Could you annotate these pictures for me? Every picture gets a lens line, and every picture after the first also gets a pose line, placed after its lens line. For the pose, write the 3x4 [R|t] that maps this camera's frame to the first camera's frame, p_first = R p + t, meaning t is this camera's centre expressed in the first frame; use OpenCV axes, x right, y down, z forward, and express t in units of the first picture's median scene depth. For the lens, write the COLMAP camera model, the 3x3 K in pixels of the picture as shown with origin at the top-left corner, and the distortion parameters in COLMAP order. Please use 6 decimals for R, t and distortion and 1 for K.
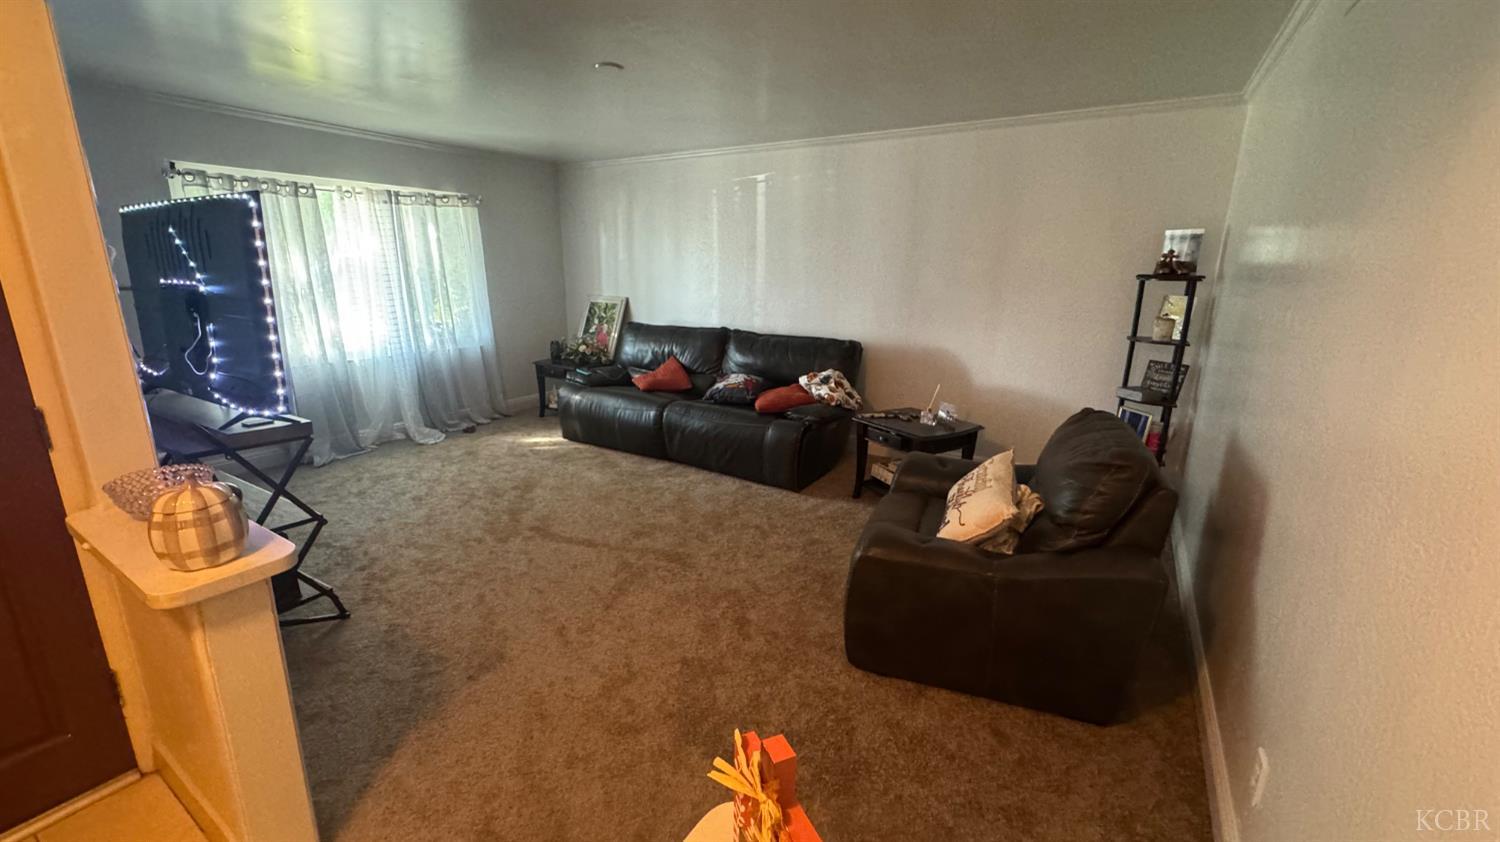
lens RADIAL K [[591.7, 0, 743.1], [0, 591.7, 416.2], [0, 0, 1]] dist [-0.005976, 0.000280]
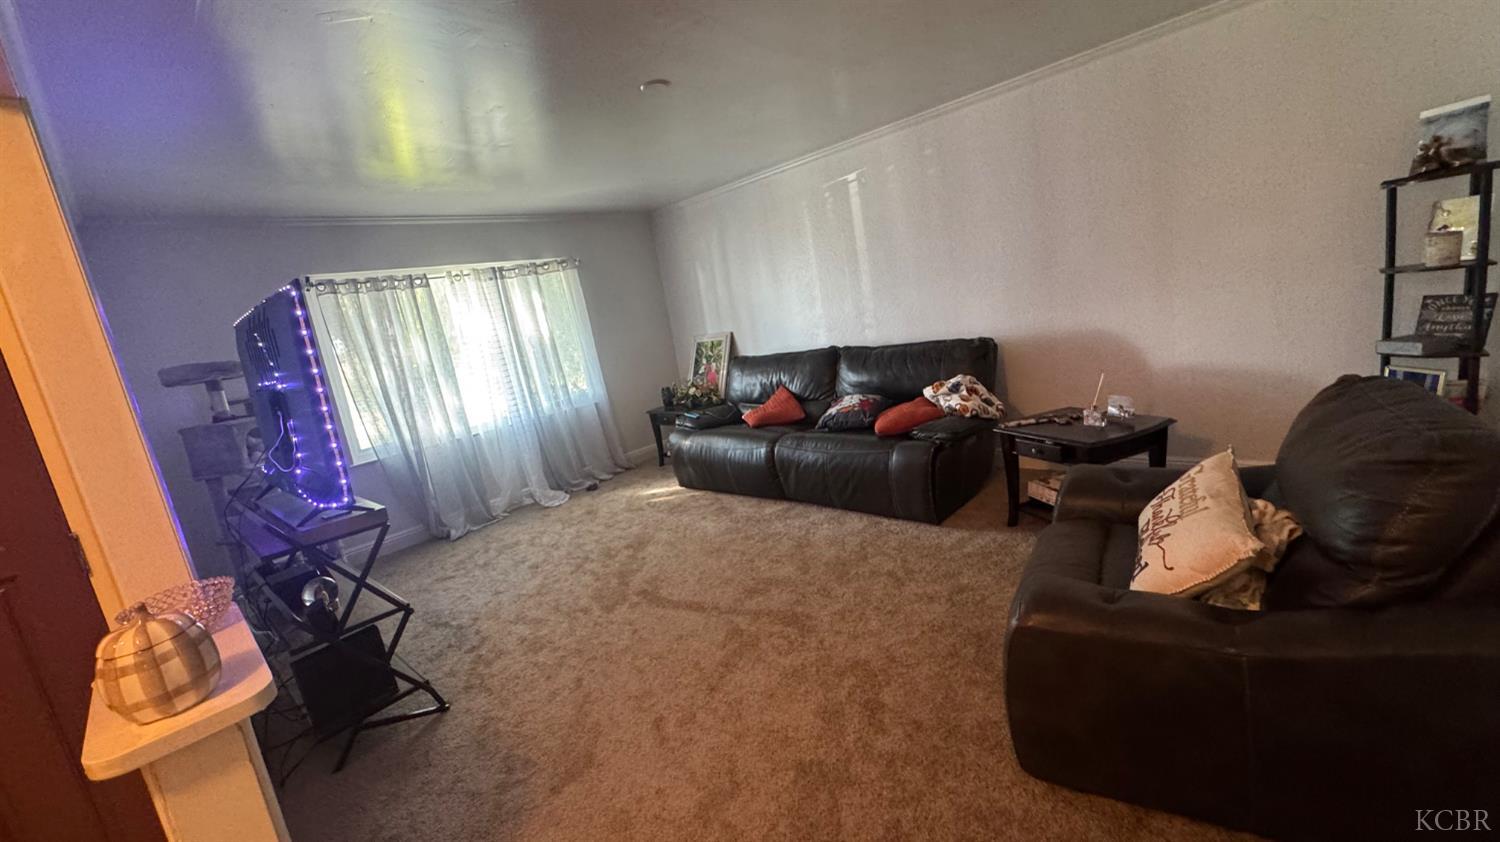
lens RADIAL K [[591.7, 0, 746.1], [0, 591.7, 418.2], [0, 0, 1]] dist [-0.005976, 0.000280]
pose [[0.965088, -0.129590, -0.227623, 0.047497], [0.119318, 0.991138, -0.058385, -0.006039], [0.233172, 0.029187, 0.971997, 0.136487]]
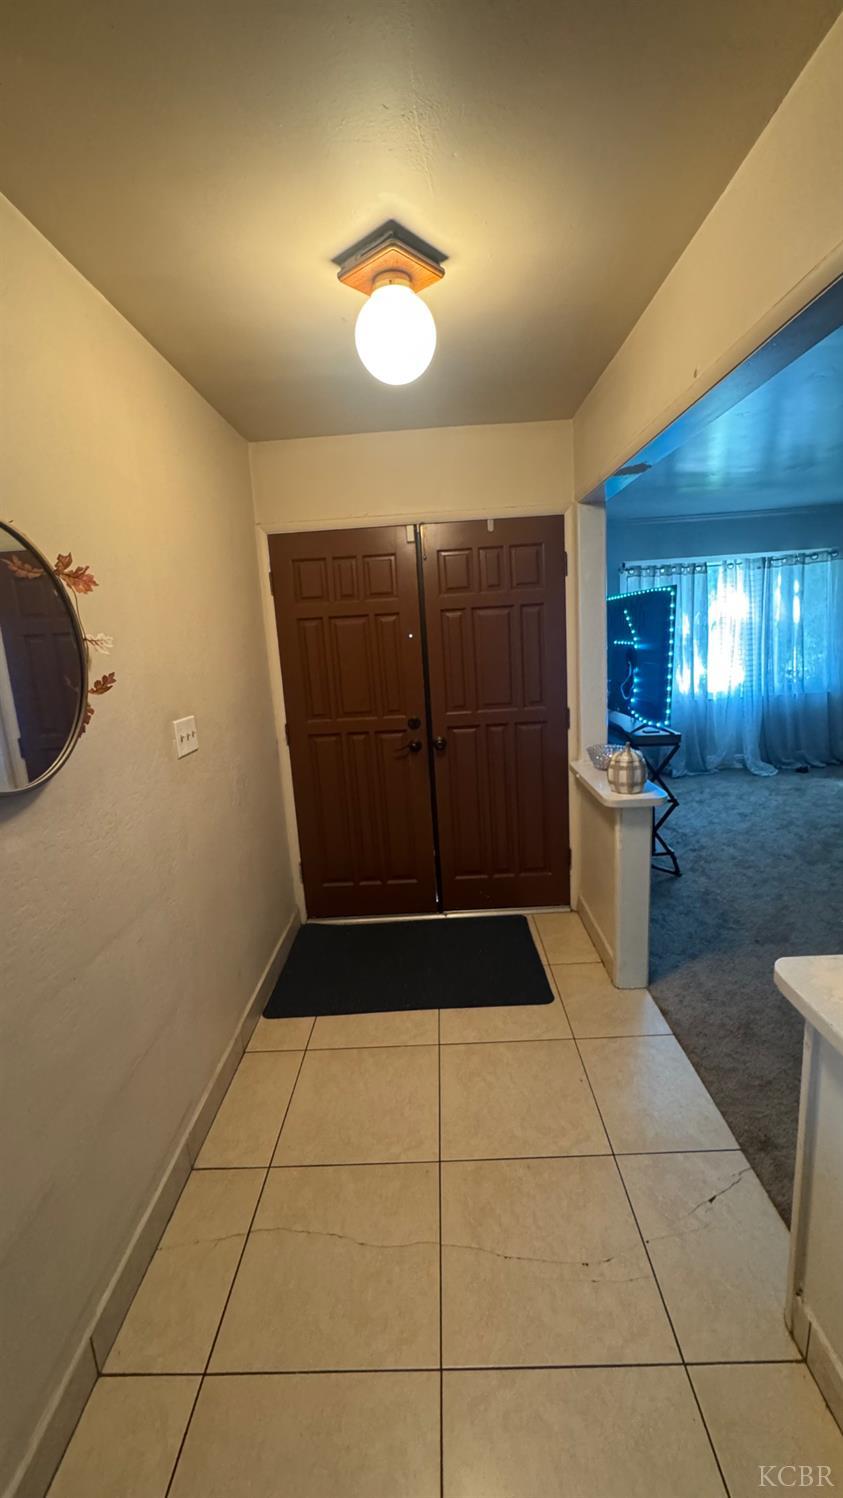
lens RADIAL K [[591.0, 0, 430.2], [0, 591.0, 747.7], [0, 0, 1]] dist [-0.005976, 0.000280]
pose [[0.518279, 0.118034, -0.847027, 0.134463], [-0.141226, 0.988644, 0.051355, 0.037280], [0.843470, 0.093006, 0.529063, -0.209192]]
